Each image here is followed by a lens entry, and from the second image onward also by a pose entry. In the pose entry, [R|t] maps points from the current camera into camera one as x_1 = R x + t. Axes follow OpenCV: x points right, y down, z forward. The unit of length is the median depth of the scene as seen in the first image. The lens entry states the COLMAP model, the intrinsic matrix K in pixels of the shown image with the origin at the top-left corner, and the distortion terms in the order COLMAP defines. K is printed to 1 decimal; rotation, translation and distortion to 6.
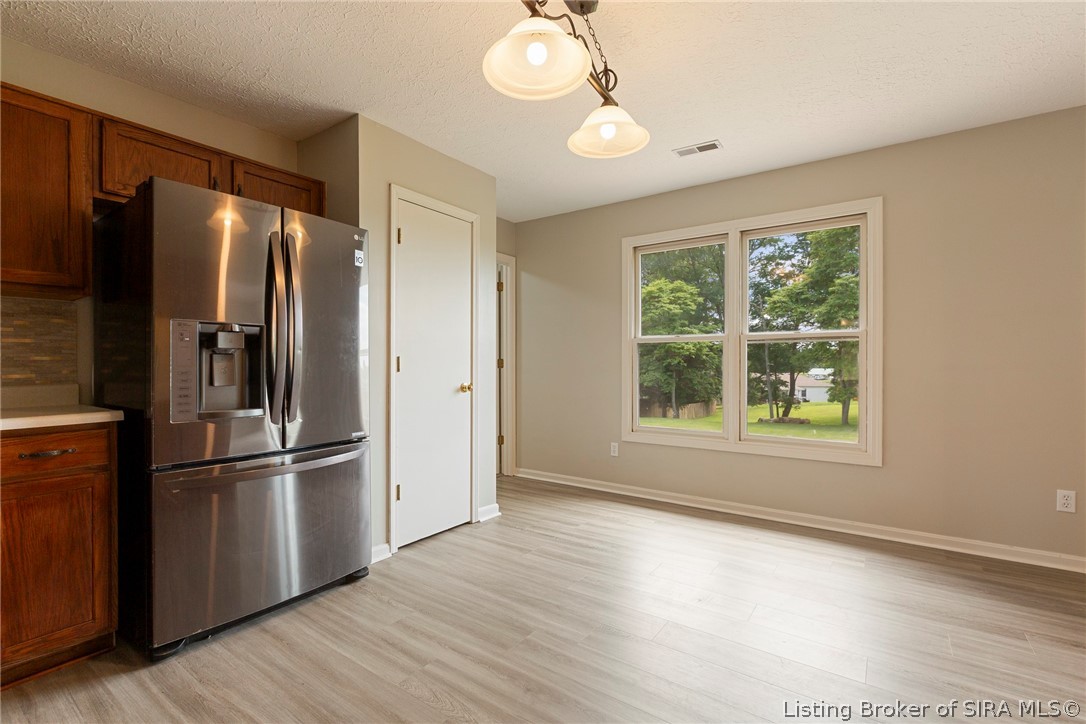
lens RADIAL K [[486.3, 0, 546.6], [0, 486.3, 365.6], [0, 0, 1]] dist [0.001626, -0.001801]
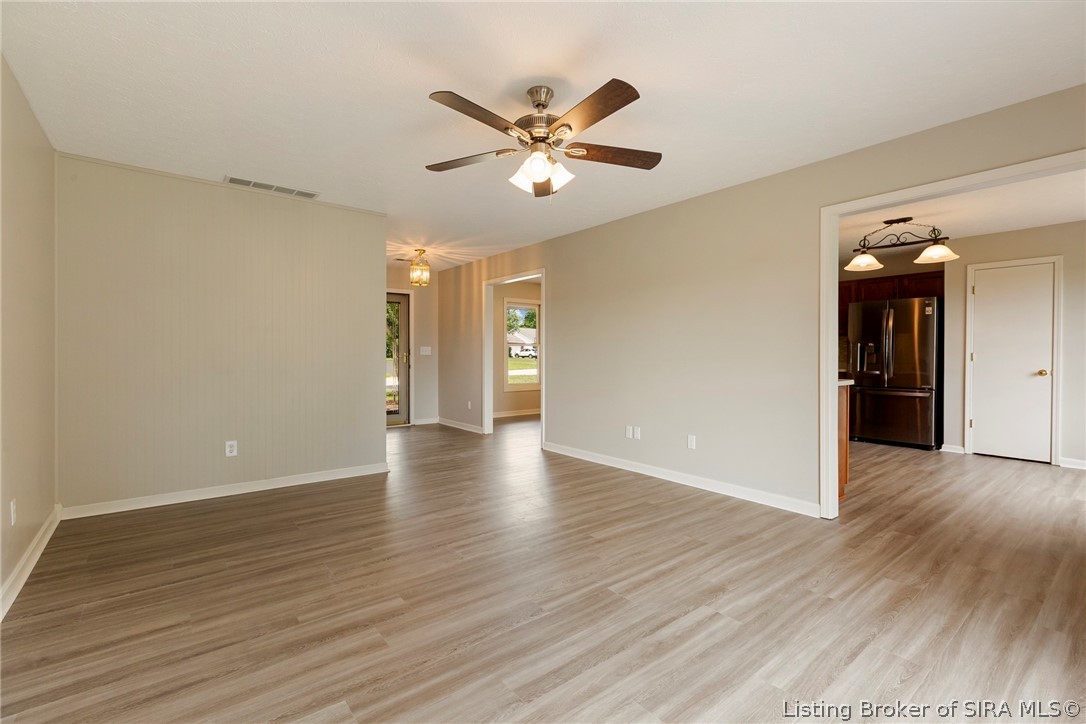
lens RADIAL K [[486.3, 0, 538.8], [0, 486.3, 358.6], [0, 0, 1]] dist [0.001626, -0.001801]
pose [[-0.296502, 0.002541, -0.955029, 2.411027], [-0.011491, 0.999915, 0.006228, 0.013901], [0.954963, 0.012821, -0.296447, -0.080583]]
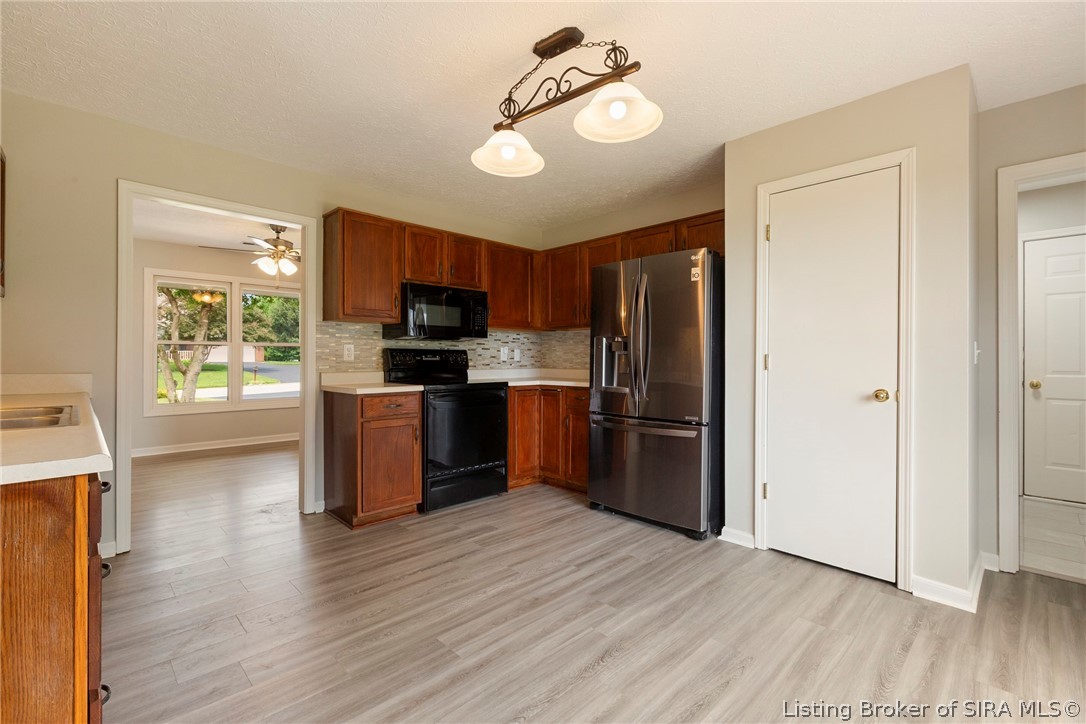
lens RADIAL K [[486.3, 0, 540.4], [0, 486.3, 356.5], [0, 0, 1]] dist [0.001626, -0.001801]
pose [[-0.192900, -0.002683, -0.981215, 0.896878], [-0.010358, 0.999946, -0.000698, -0.009819], [0.981164, 0.010029, -0.192917, 0.871504]]
